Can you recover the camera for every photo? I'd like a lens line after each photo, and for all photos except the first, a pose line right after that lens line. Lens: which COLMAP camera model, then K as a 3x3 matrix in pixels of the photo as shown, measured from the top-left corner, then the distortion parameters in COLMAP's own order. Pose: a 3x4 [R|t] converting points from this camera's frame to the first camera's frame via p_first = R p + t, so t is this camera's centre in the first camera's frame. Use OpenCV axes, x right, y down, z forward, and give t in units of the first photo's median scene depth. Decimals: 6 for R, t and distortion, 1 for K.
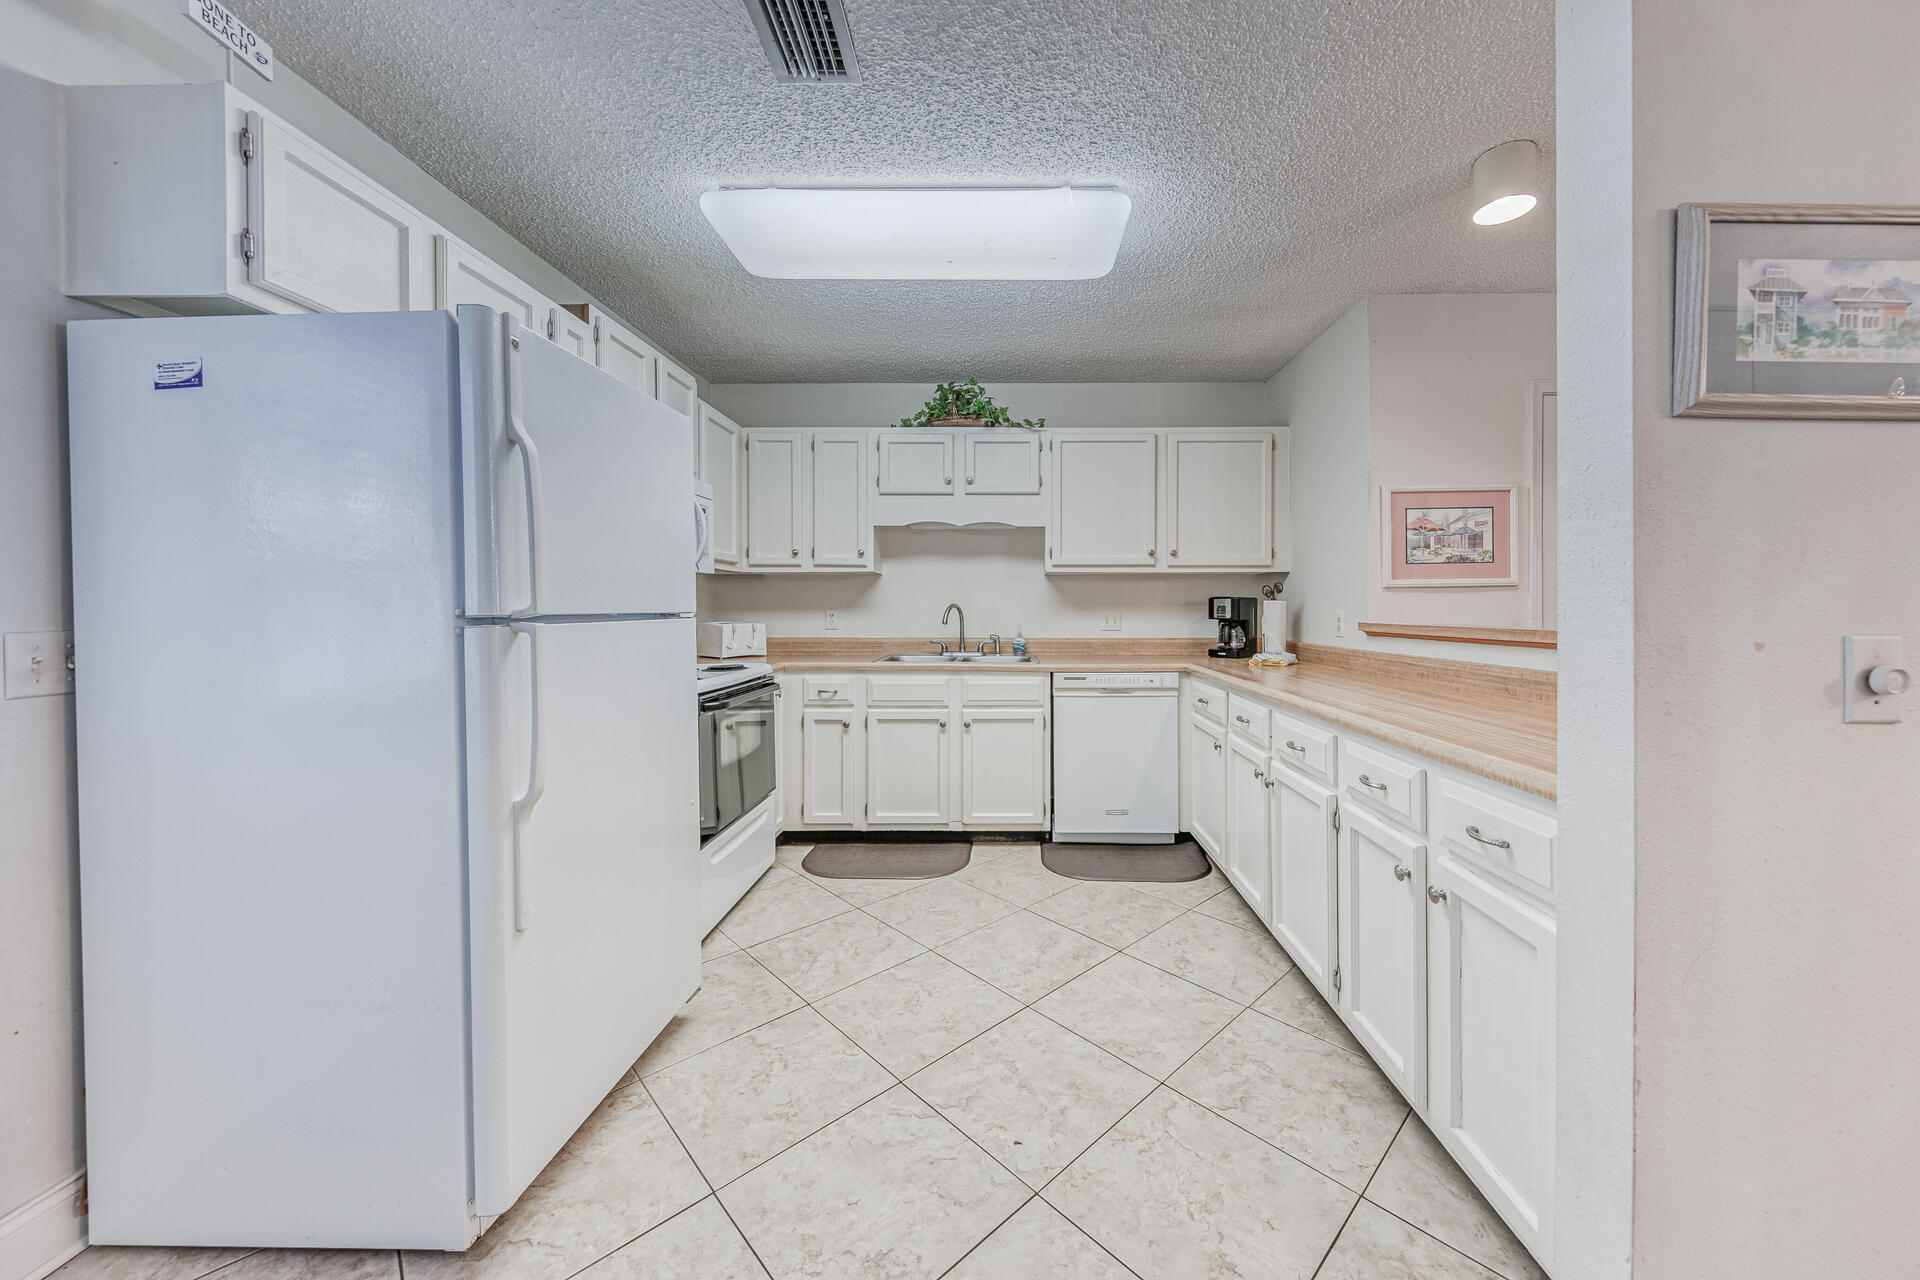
lens RADIAL K [[699.4, 0, 1001.8], [0, 699.4, 620.3], [0, 0, 1]] dist [0.019107, -0.000147]
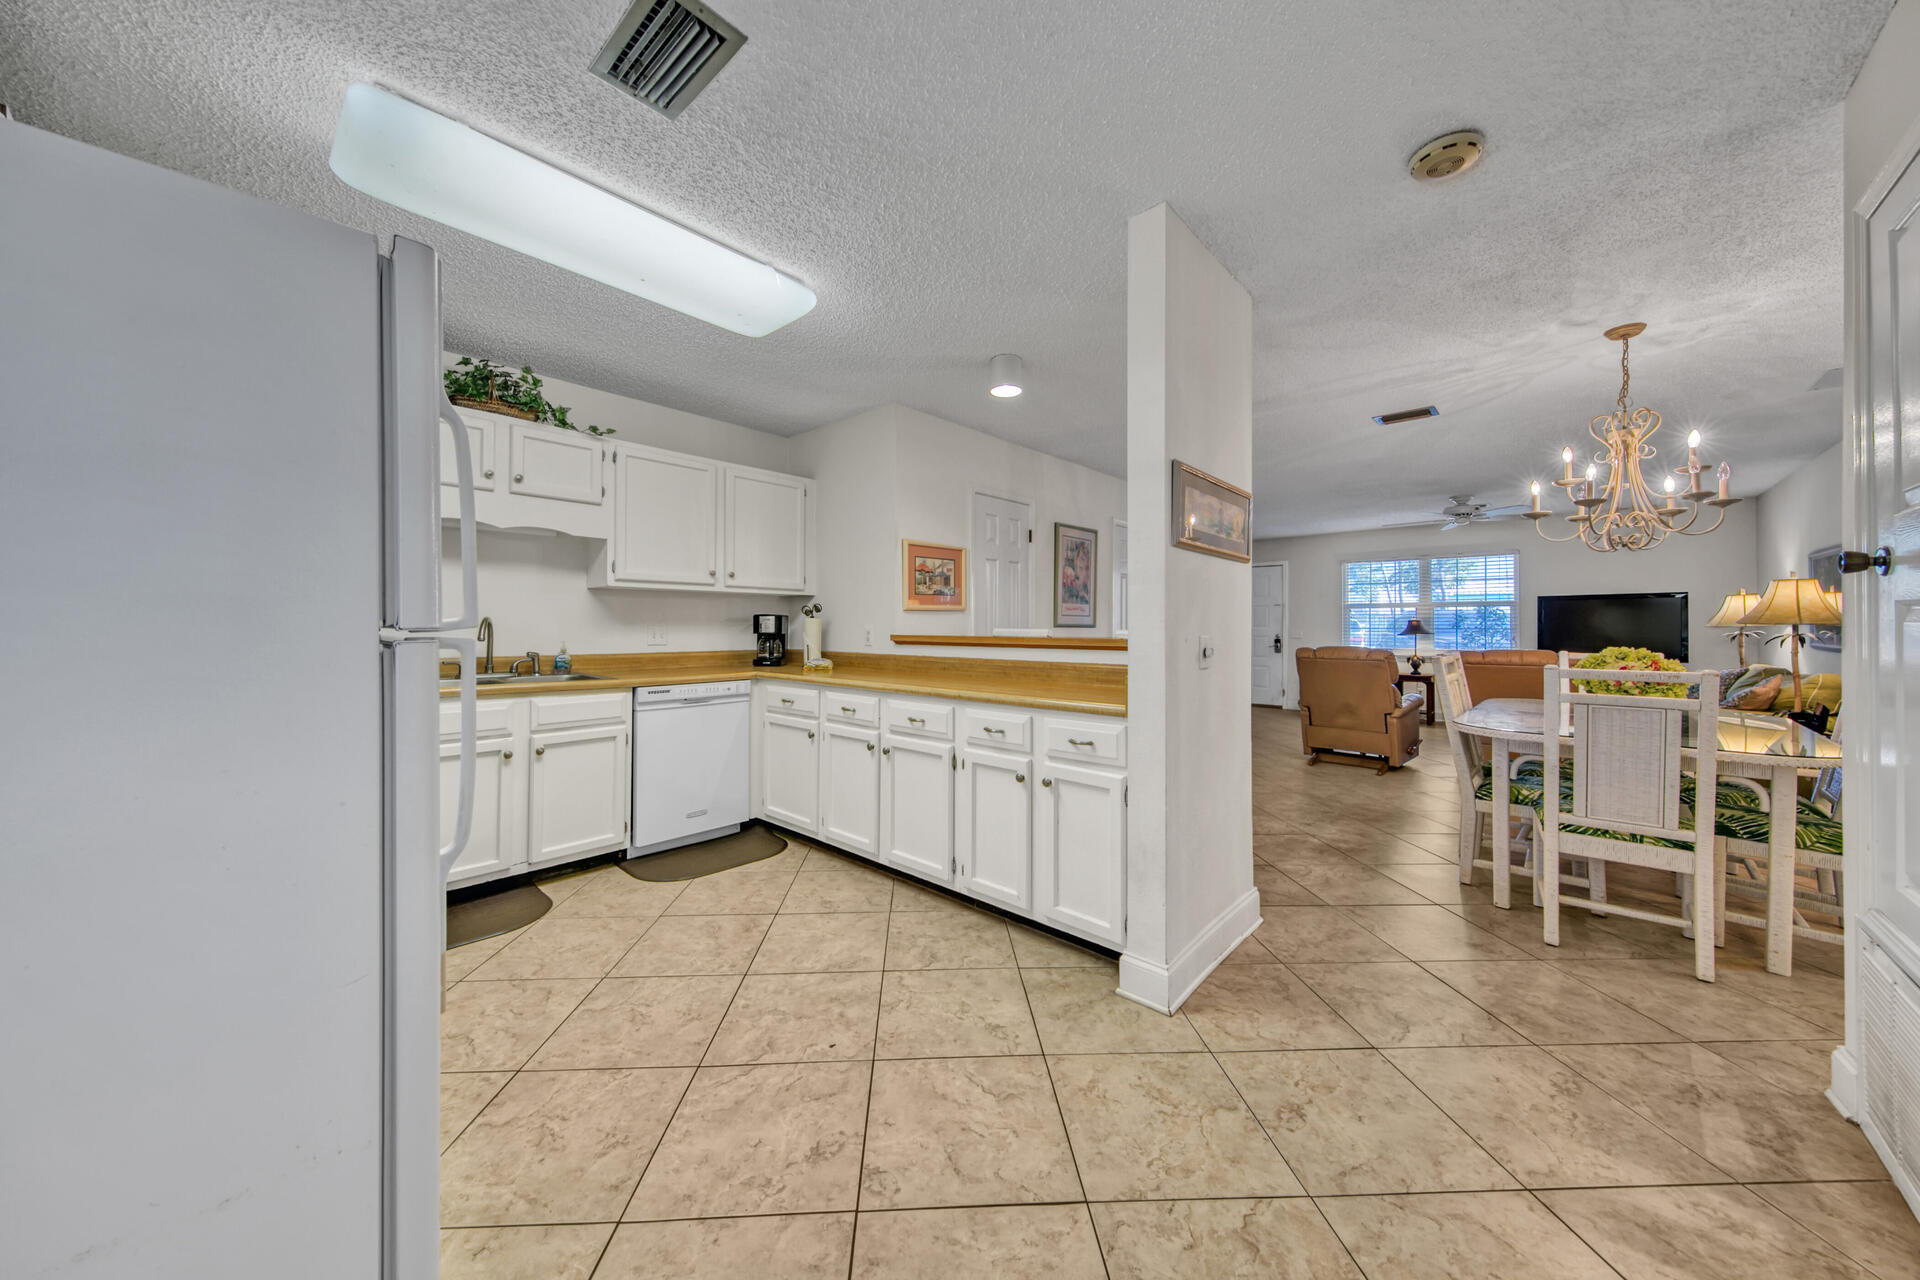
lens RADIAL K [[679.7, 0, 956.7], [0, 679.7, 631.4], [0, 0, 1]] dist [0.046670, -0.000064]
pose [[0.665962, -0.003116, 0.745979, -0.374606], [0.008739, 0.999955, -0.003625, 0.002190], [-0.745934, 0.008934, 0.665960, 0.000959]]
